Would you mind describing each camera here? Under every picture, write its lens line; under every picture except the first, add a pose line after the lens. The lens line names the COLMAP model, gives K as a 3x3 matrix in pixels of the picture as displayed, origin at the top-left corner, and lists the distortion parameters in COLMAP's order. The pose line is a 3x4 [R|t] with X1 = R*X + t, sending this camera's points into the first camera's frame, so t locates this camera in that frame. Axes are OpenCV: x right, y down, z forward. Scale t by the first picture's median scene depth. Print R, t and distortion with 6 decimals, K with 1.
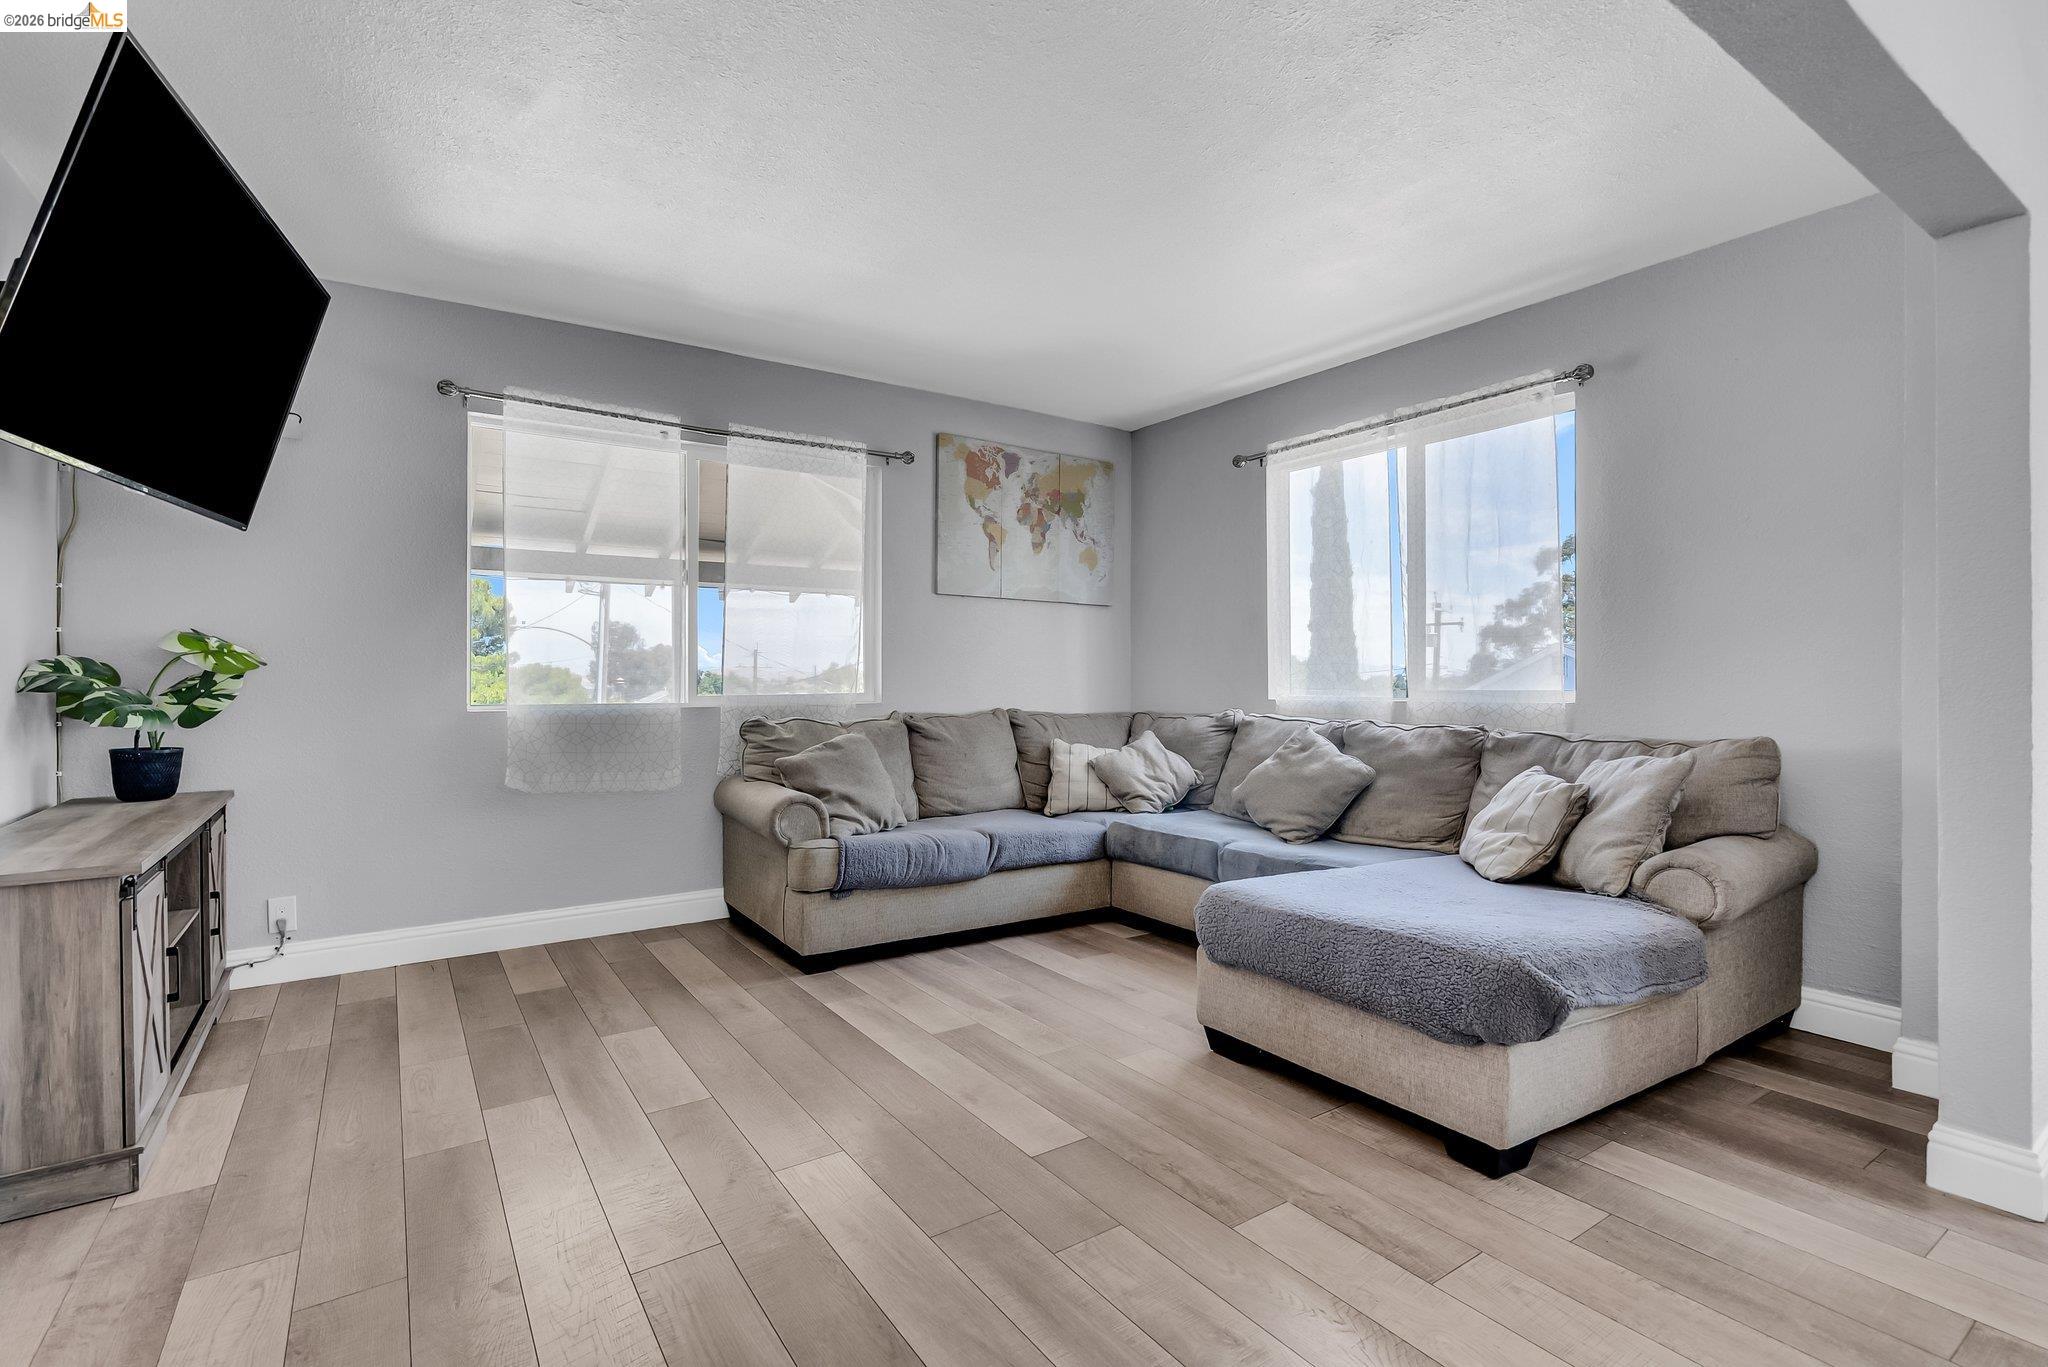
lens RADIAL K [[941.7, 0, 1020.8], [0, 941.7, 683.8], [0, 0, 1]] dist [-0.007003, 0.001041]
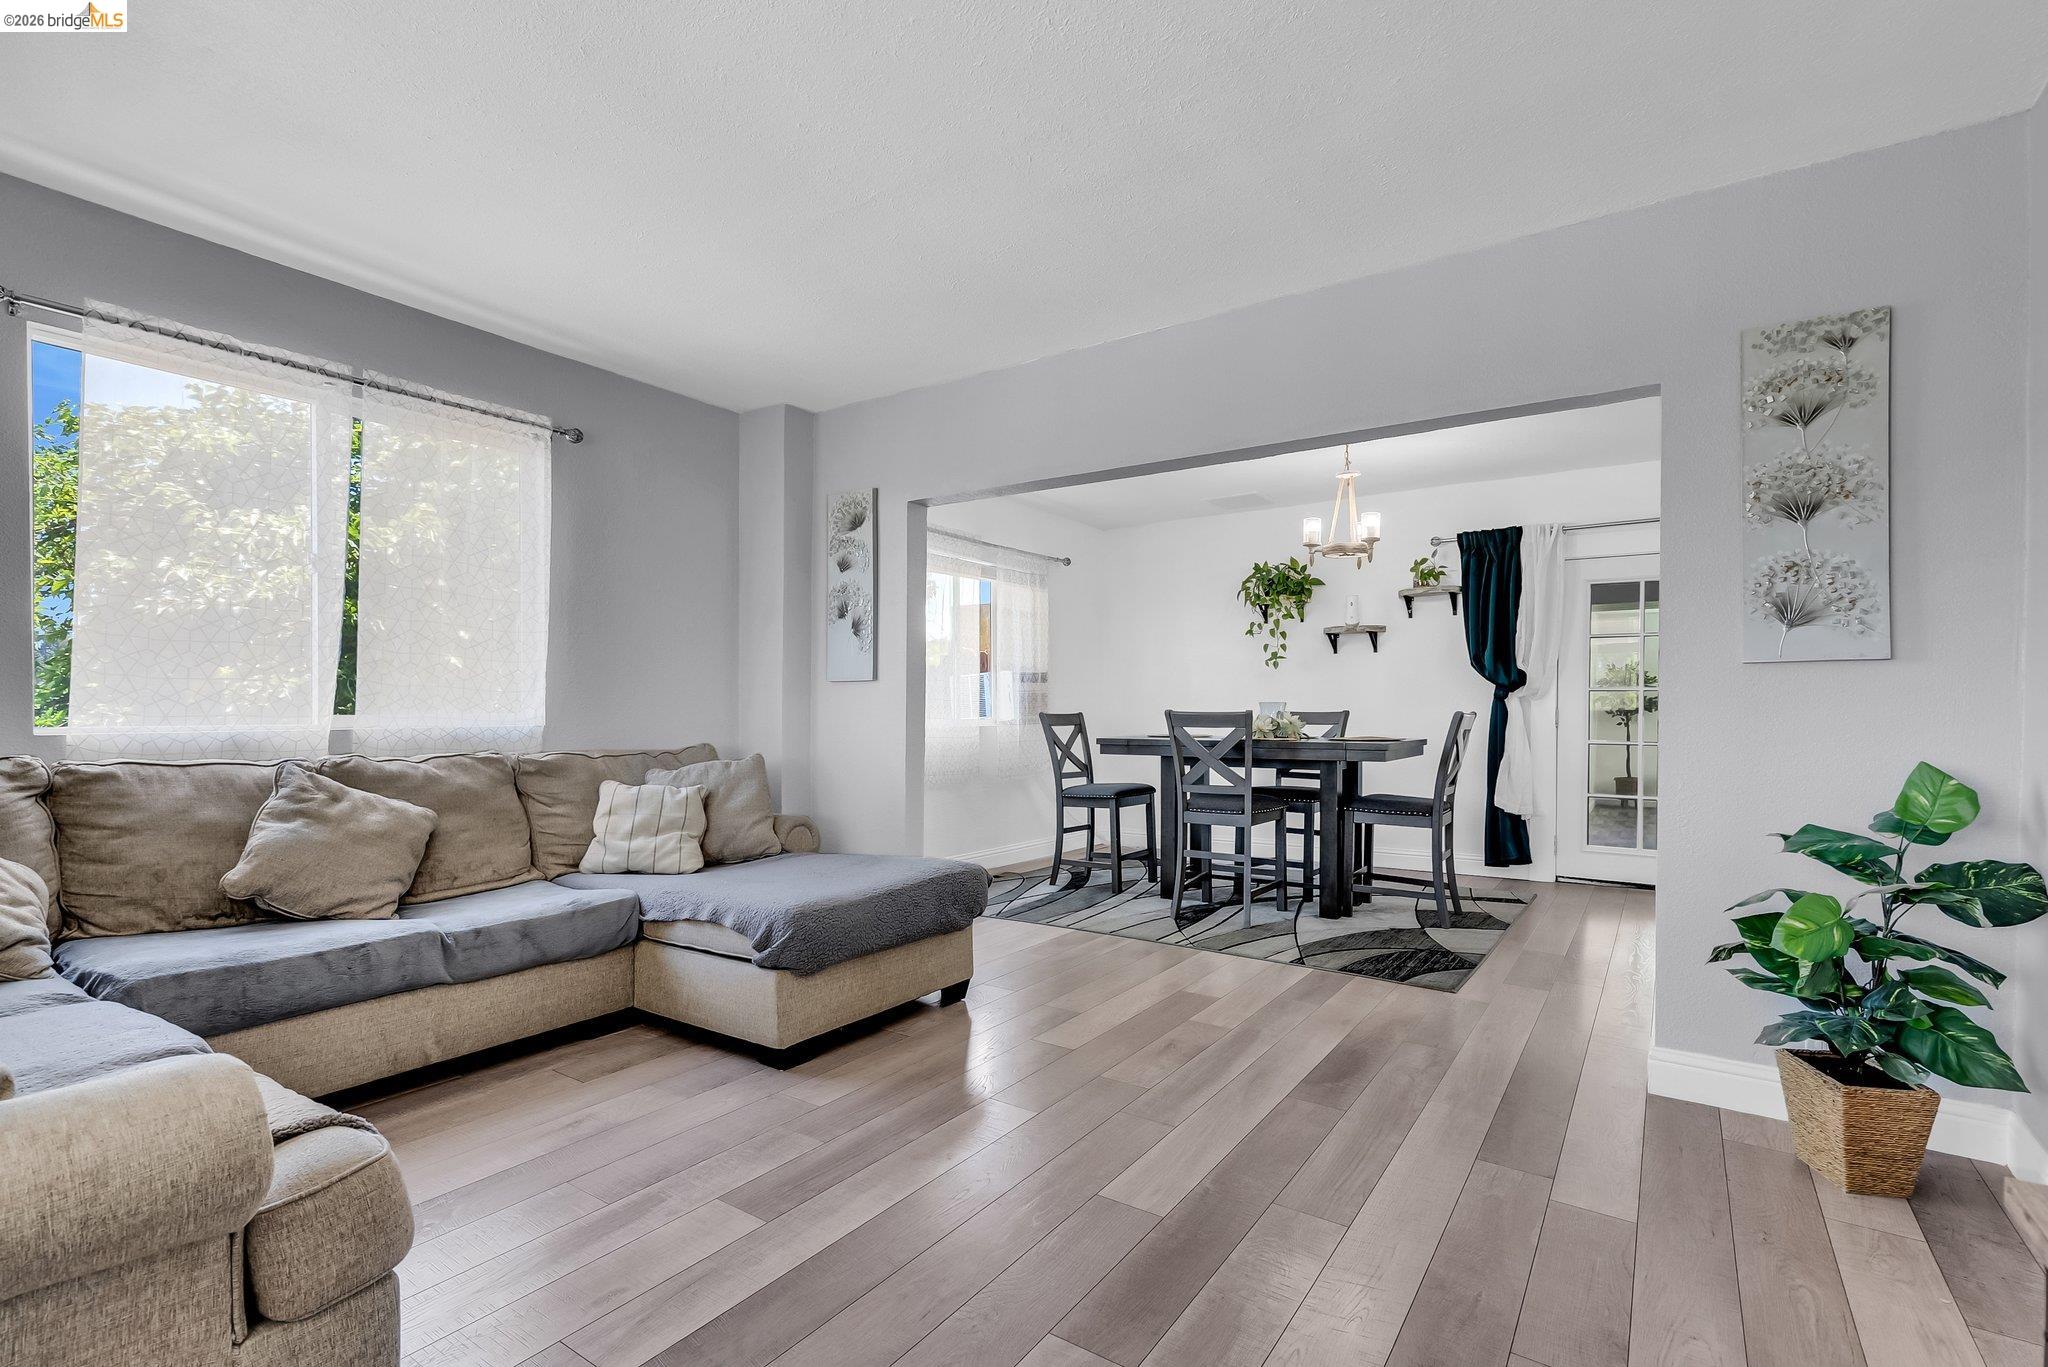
lens RADIAL K [[952.0, 0, 1047.3], [0, 952.0, 698.0], [0, 0, 1]] dist [0.003701, 0.000727]
pose [[-0.388098, 0.012287, 0.921536, -0.534498], [-0.001178, 0.999904, -0.013828, 0.002013], [-0.921617, -0.006452, -0.388046, 0.711902]]
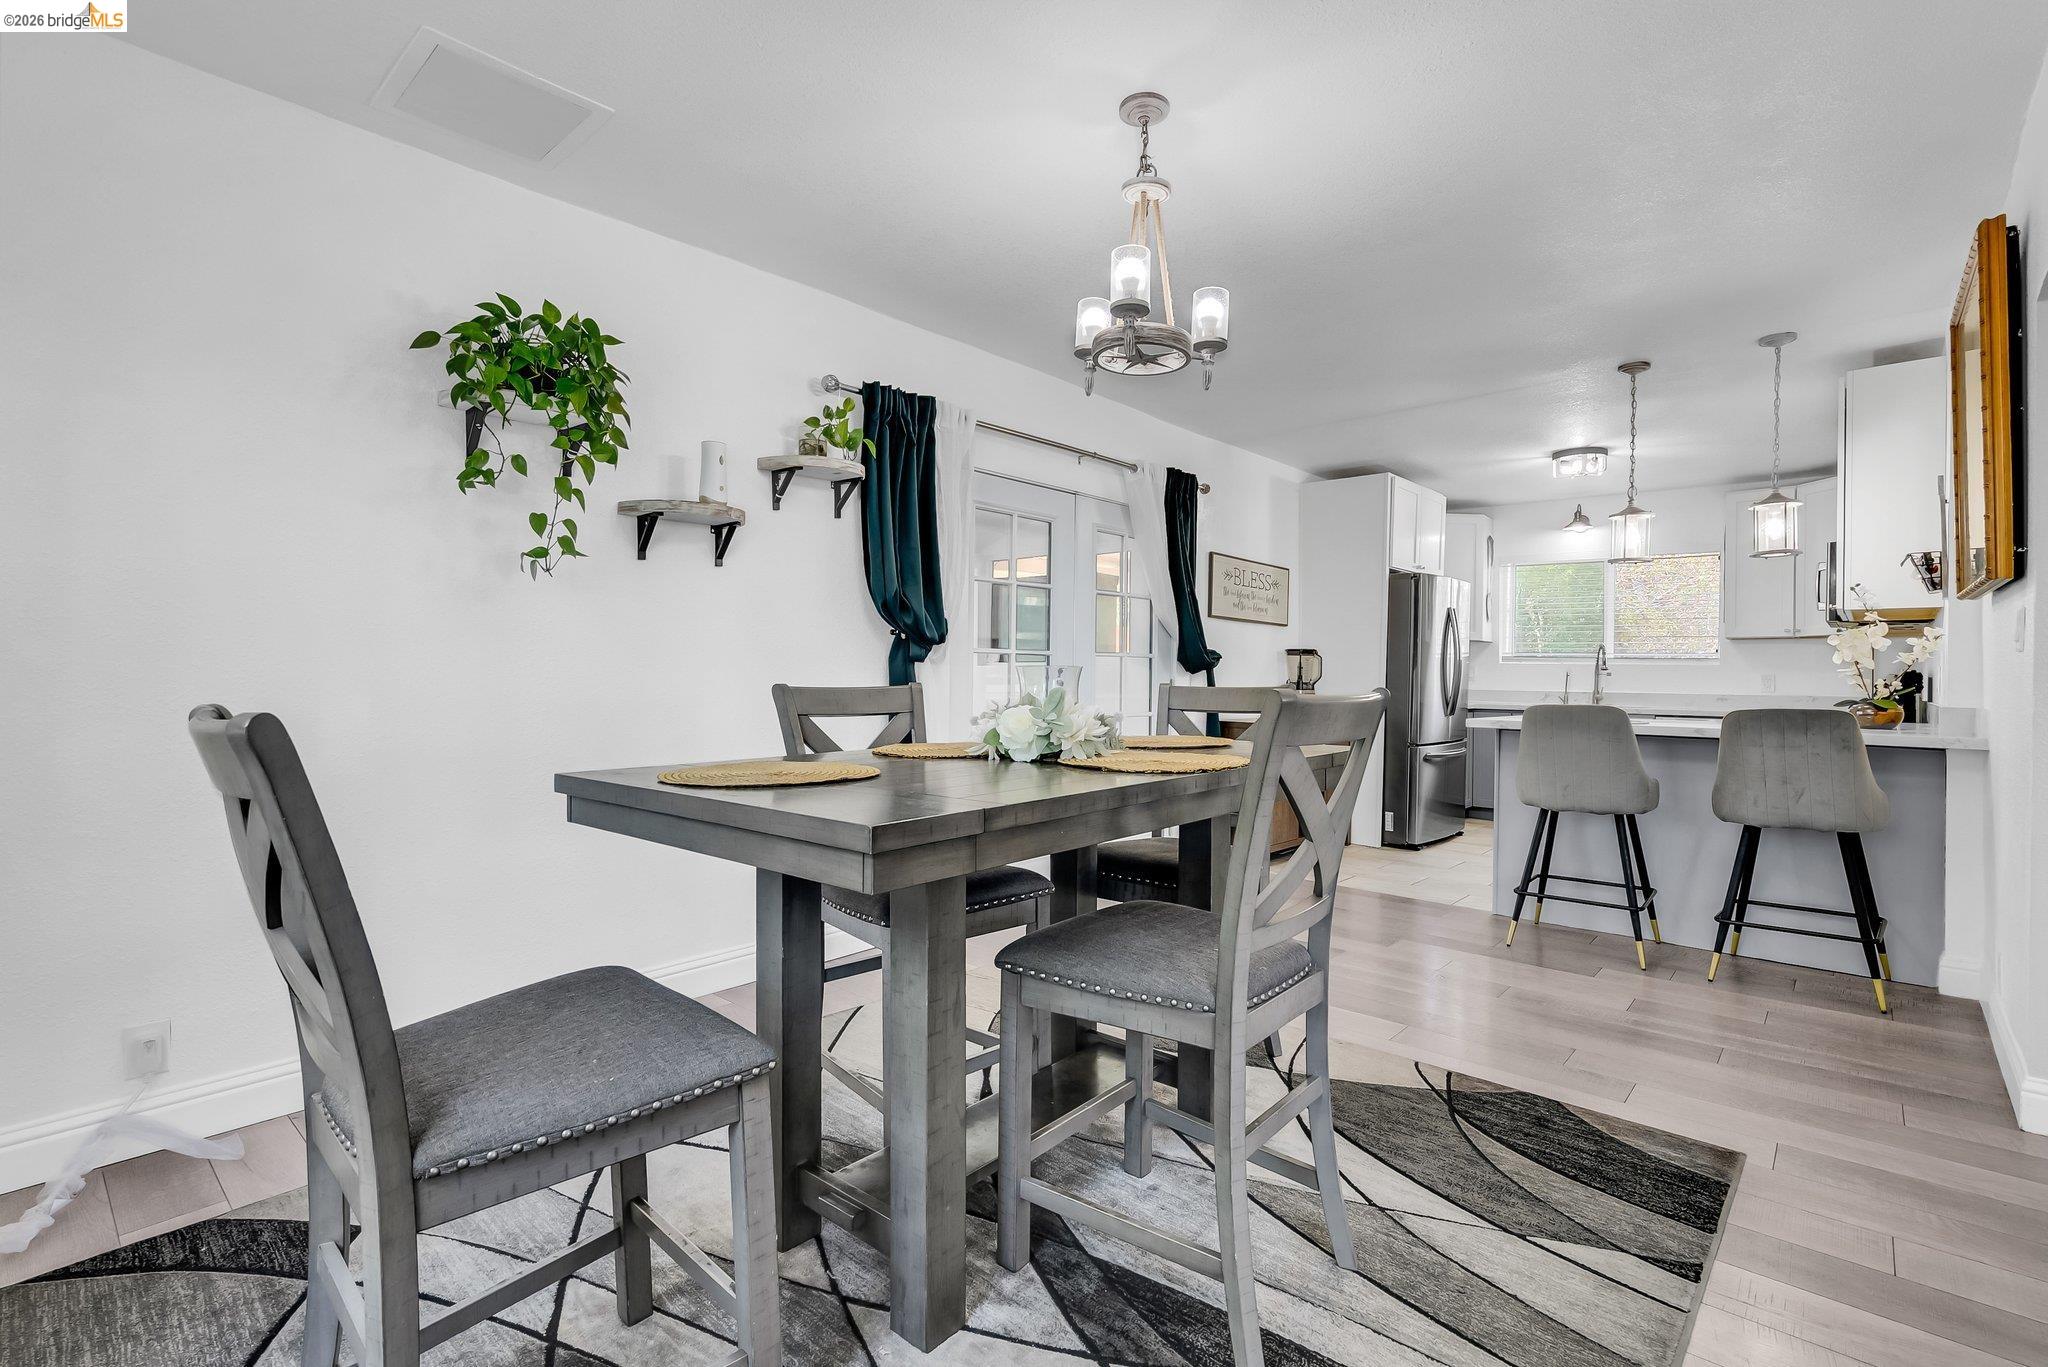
lens RADIAL K [[957.5, 0, 1015.9], [0, 957.5, 680.7], [0, 0, 1]] dist [-0.002395, -0.000199]
pose [[-0.967014, -0.003709, -0.254696, 0.605440], [-0.005370, 0.999969, 0.005826, -0.005157], [0.254666, 0.007001, -0.967004, 0.453990]]
